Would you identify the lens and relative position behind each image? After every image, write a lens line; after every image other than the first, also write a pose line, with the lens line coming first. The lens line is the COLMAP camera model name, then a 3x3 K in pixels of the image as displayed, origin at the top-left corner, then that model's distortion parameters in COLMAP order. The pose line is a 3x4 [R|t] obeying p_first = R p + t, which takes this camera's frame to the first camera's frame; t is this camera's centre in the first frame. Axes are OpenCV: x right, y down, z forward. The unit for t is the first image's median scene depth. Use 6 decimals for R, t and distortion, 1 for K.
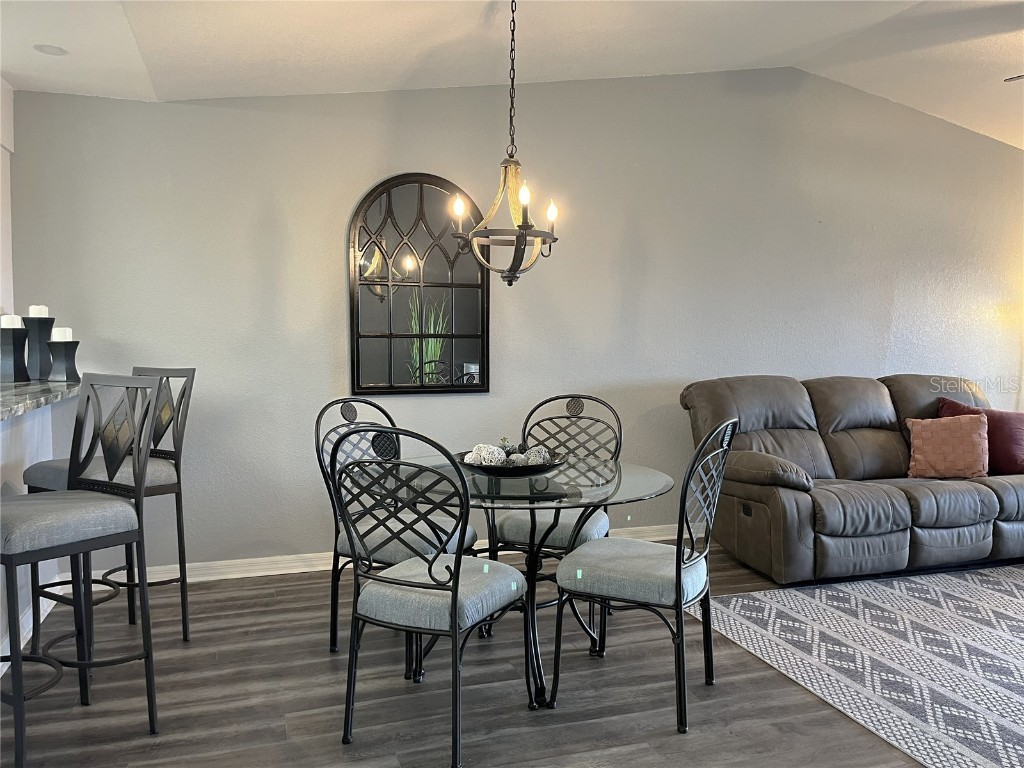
lens RADIAL K [[778.0, 0, 518.2], [0, 778.0, 386.1], [0, 0, 1]] dist [0.070464, -0.089590]
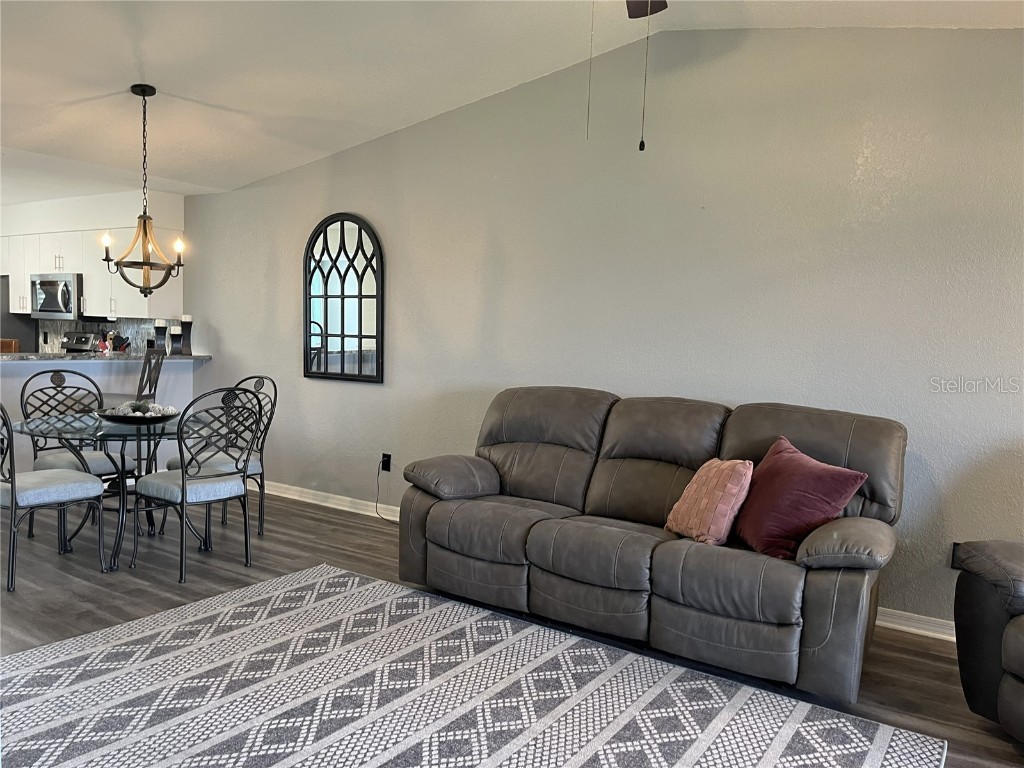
lens RADIAL K [[778.0, 0, 509.6], [0, 778.0, 391.8], [0, 0, 1]] dist [0.070464, -0.089590]
pose [[0.605755, 0.073860, -0.792216, 1.410255], [-0.080536, 0.996260, 0.031303, -0.045416], [0.791565, 0.044840, 0.609438, 0.549527]]
